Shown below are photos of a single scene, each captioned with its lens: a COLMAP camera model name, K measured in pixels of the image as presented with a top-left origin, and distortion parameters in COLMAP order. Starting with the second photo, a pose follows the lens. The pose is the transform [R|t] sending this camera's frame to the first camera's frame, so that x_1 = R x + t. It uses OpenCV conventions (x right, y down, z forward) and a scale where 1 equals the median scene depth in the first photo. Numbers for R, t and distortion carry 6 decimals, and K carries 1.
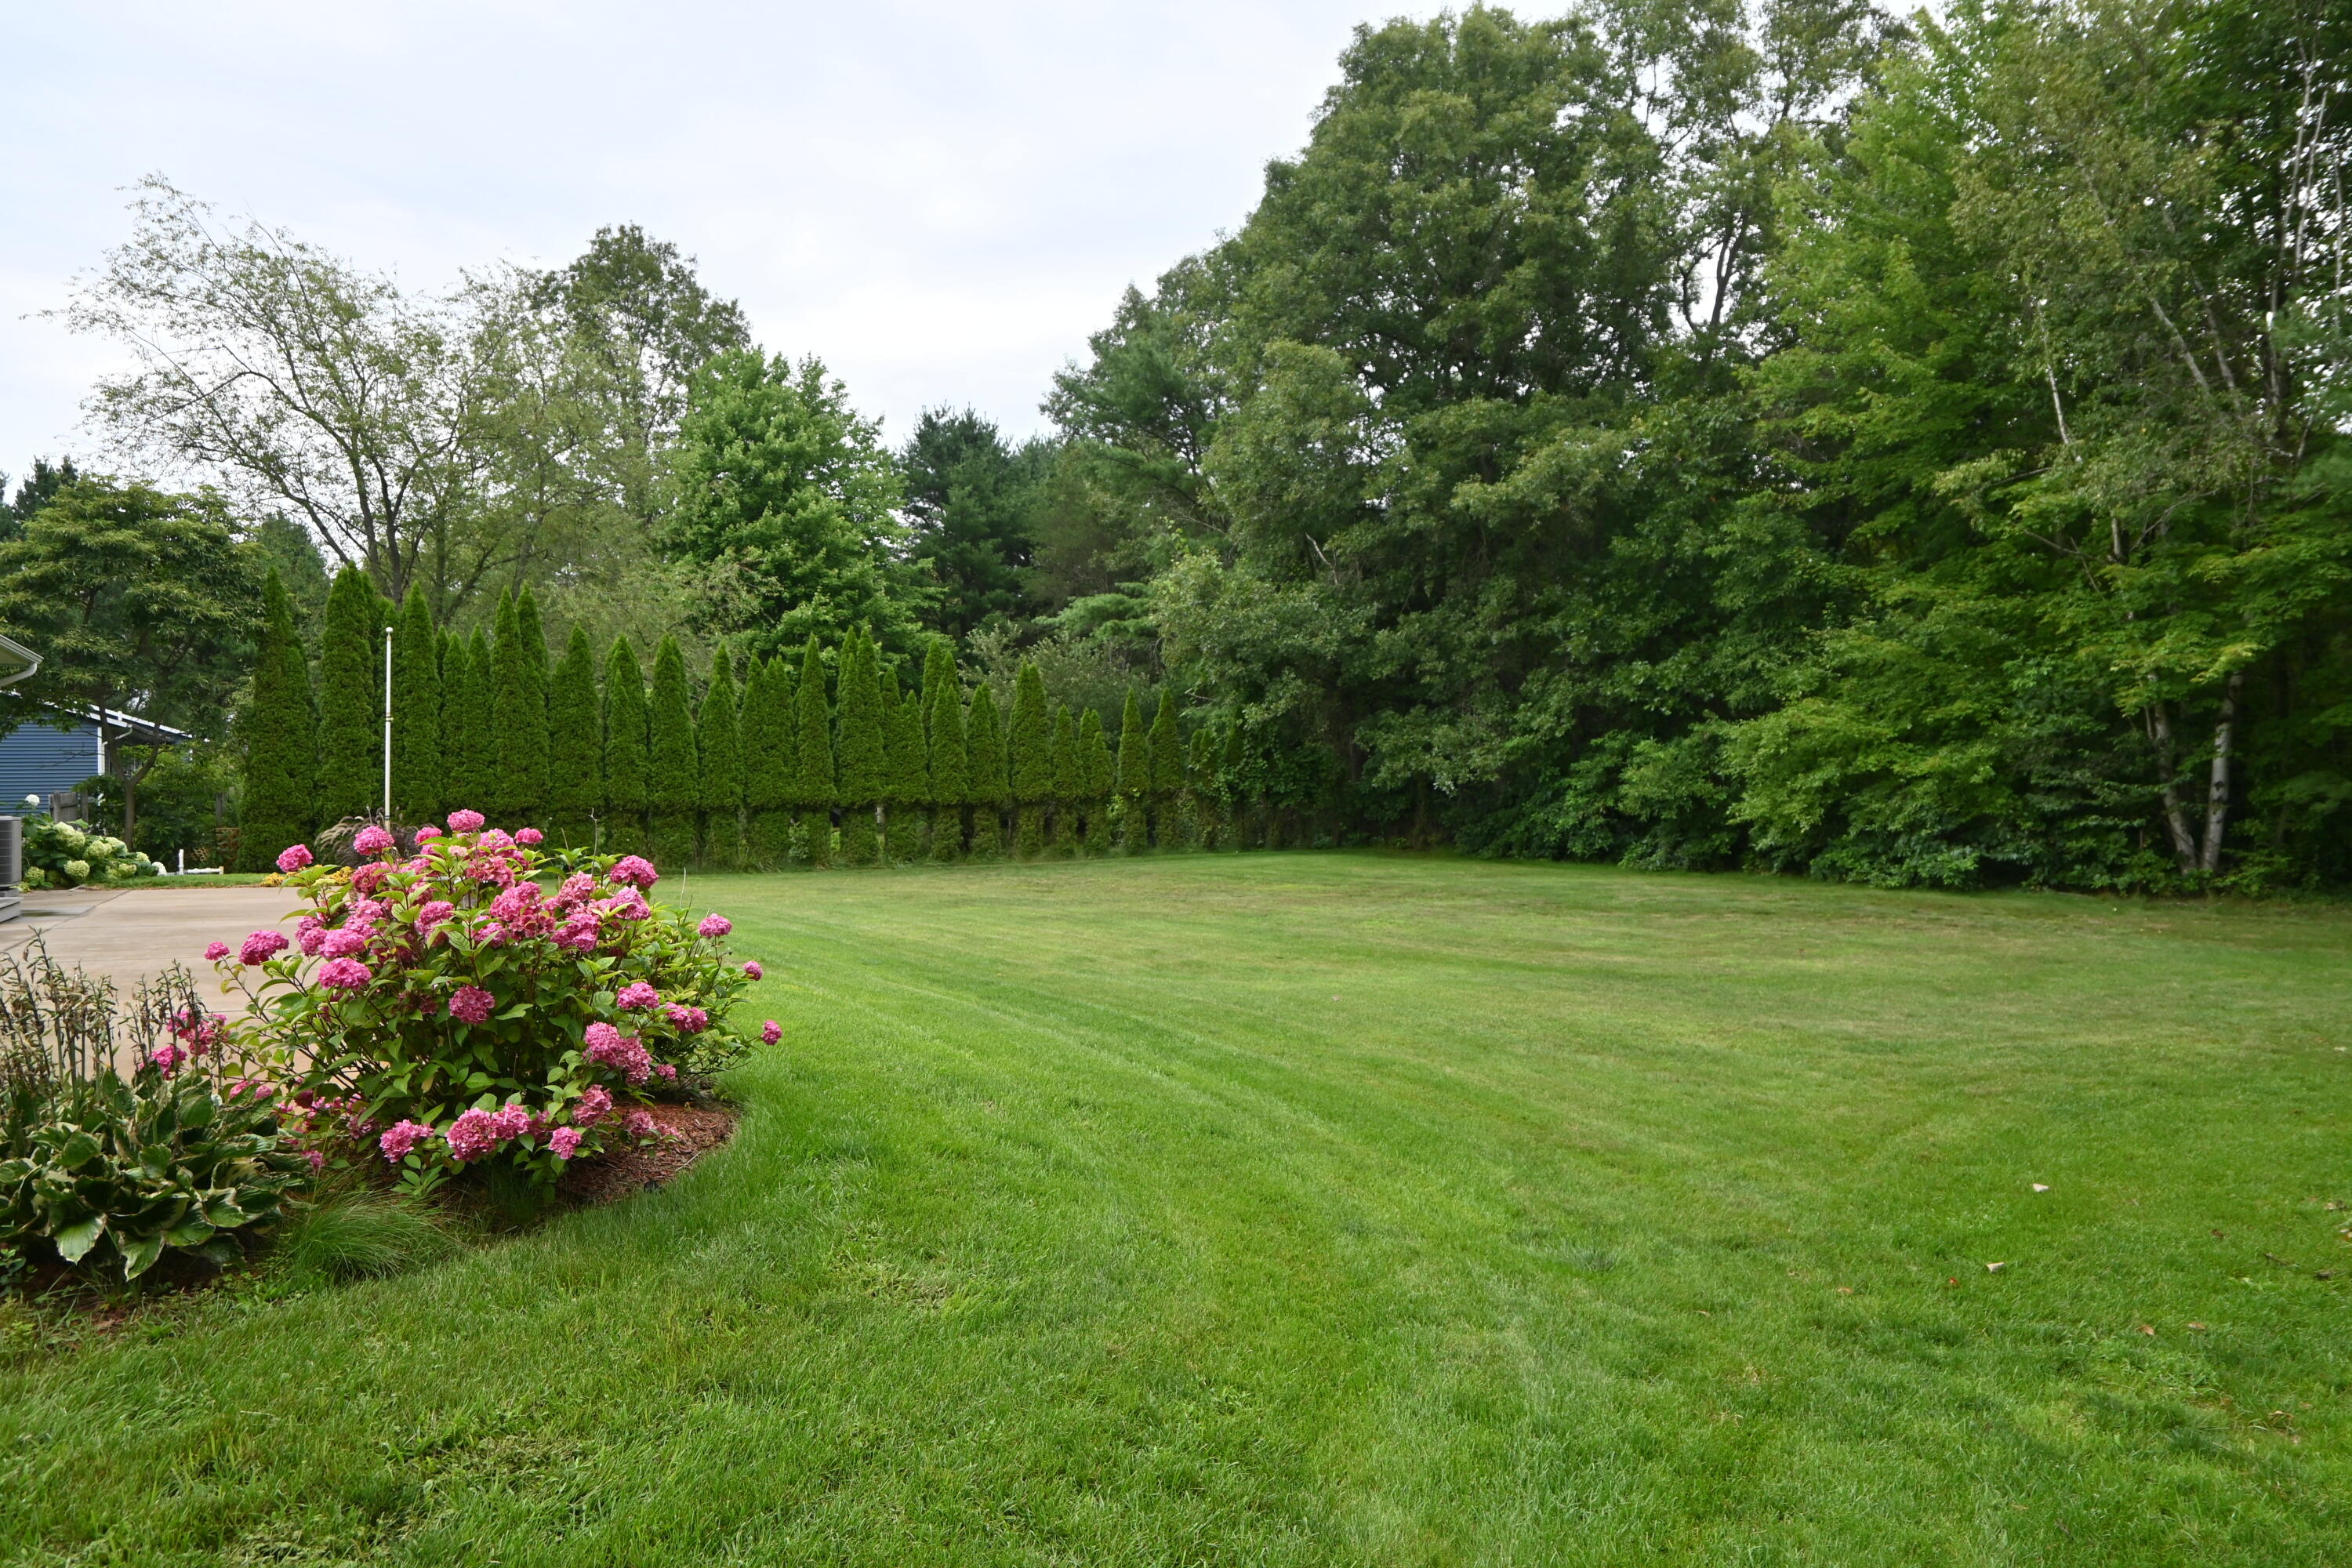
lens RADIAL K [[1618.7, 0, 1176.3], [0, 1618.7, 780.5], [0, 0, 1]] dist [0.010457, 0.002275]
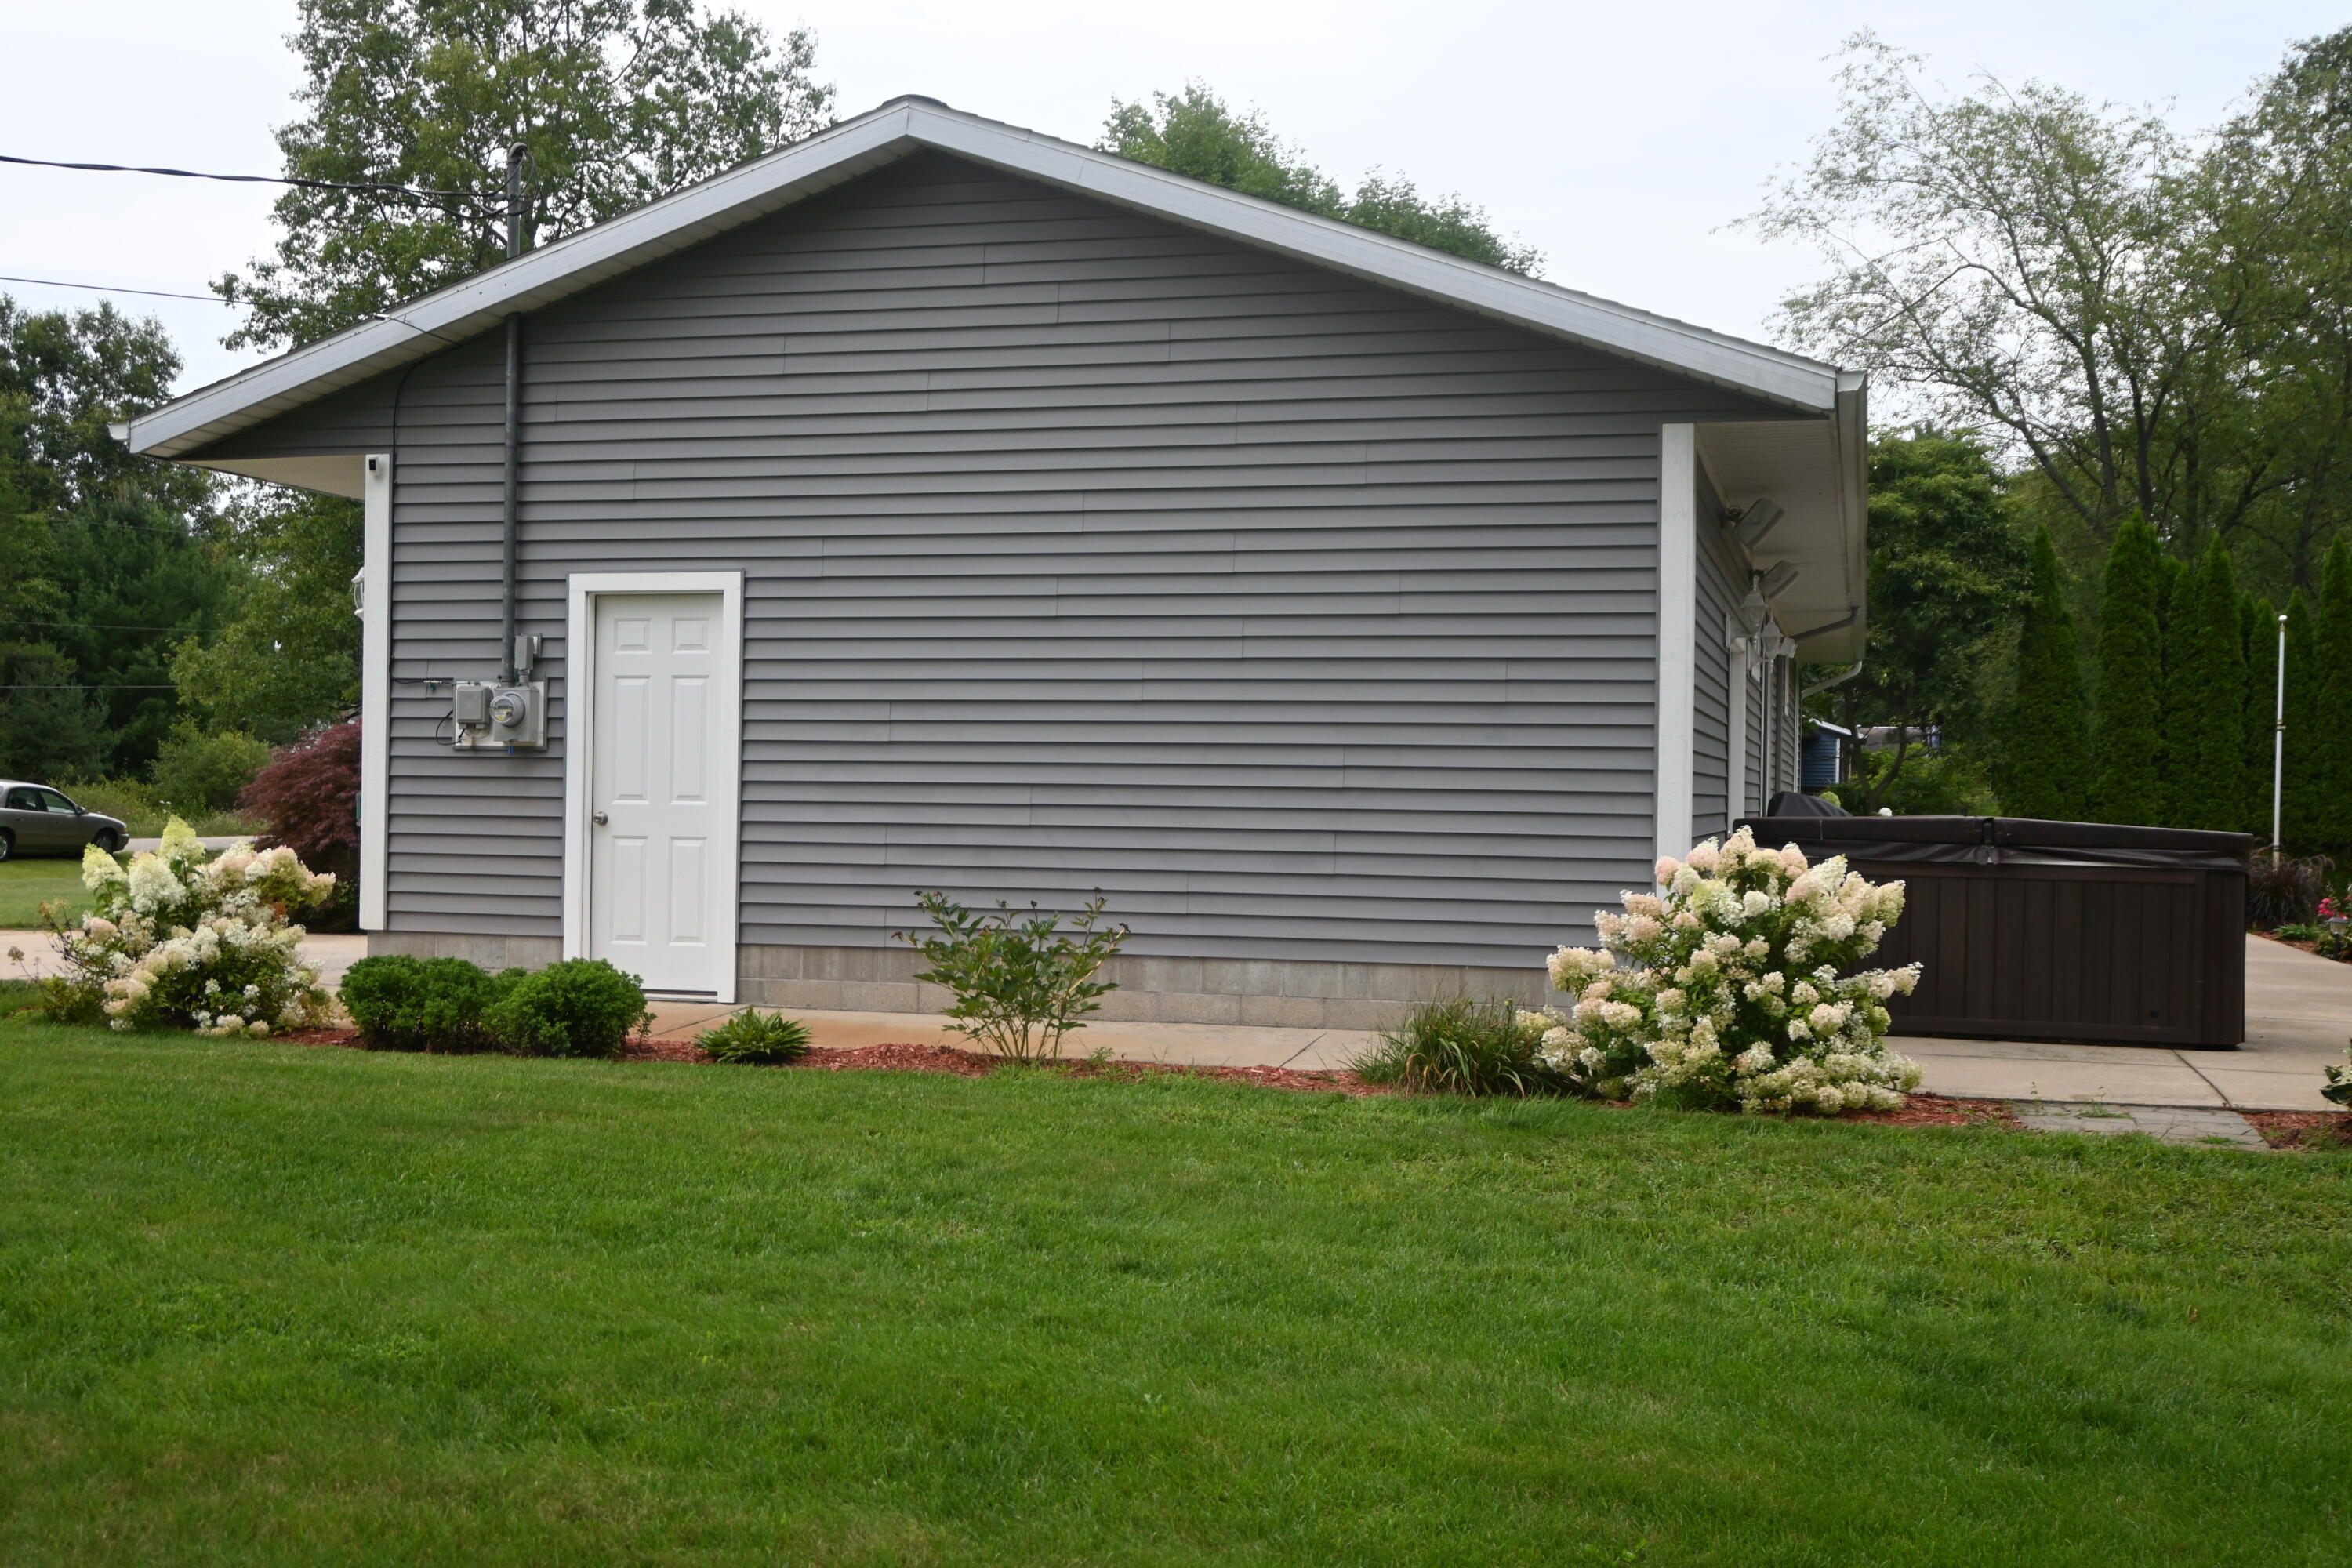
lens RADIAL K [[2527.6, 0, 1177.8], [0, 2527.6, 784.5], [0, 0, 1]] dist [0.001786, 0.000000]
pose [[0.718763, 0.020702, -0.694947, 0.001759], [-0.024125, 0.999697, 0.004827, -0.000393], [0.694836, 0.013296, 0.719045, -0.123067]]
